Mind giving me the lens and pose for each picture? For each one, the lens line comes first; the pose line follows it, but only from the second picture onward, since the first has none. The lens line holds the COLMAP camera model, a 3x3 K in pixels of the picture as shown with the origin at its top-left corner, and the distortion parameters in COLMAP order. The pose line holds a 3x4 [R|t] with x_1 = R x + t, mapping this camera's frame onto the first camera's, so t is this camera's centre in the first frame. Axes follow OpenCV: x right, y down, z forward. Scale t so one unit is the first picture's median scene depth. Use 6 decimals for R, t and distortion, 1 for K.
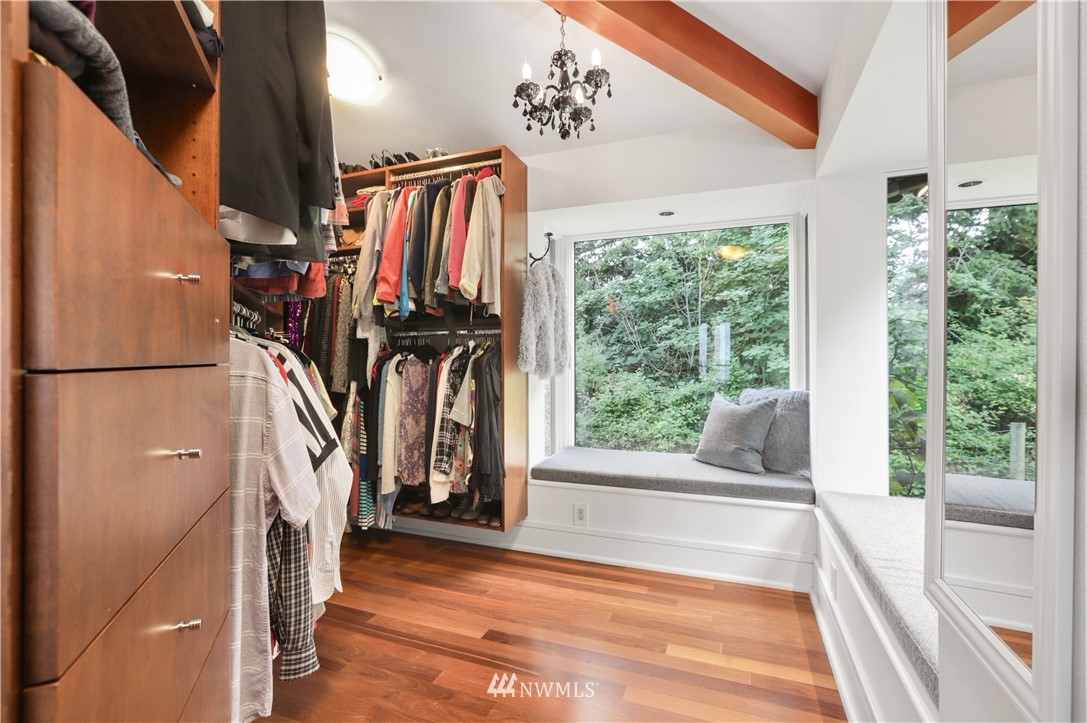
lens RADIAL K [[491.7, 0, 543.1], [0, 491.7, 364.6], [0, 0, 1]] dist [-0.025926, -0.000447]
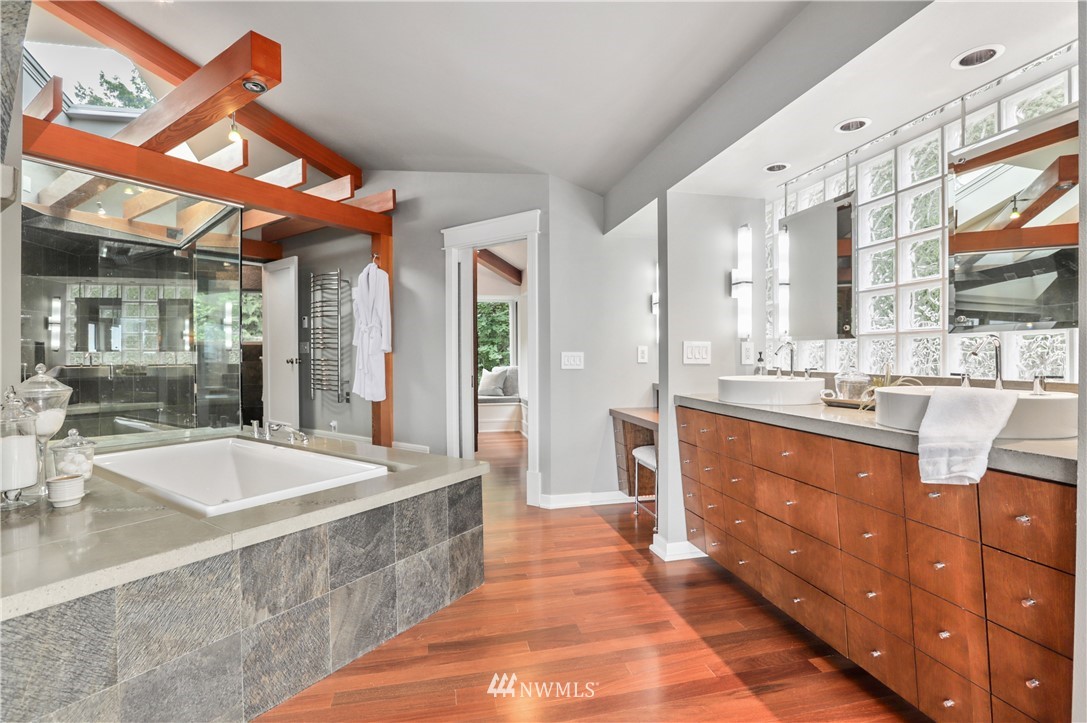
lens RADIAL K [[491.7, 0, 546.4], [0, 491.7, 359.2], [0, 0, 1]] dist [-0.025926, -0.000447]
pose [[0.827261, -0.001699, 0.561815, -0.918738], [-0.001105, 0.999989, 0.004652, -0.002355], [-0.561816, -0.004469, 0.827250, -1.453969]]
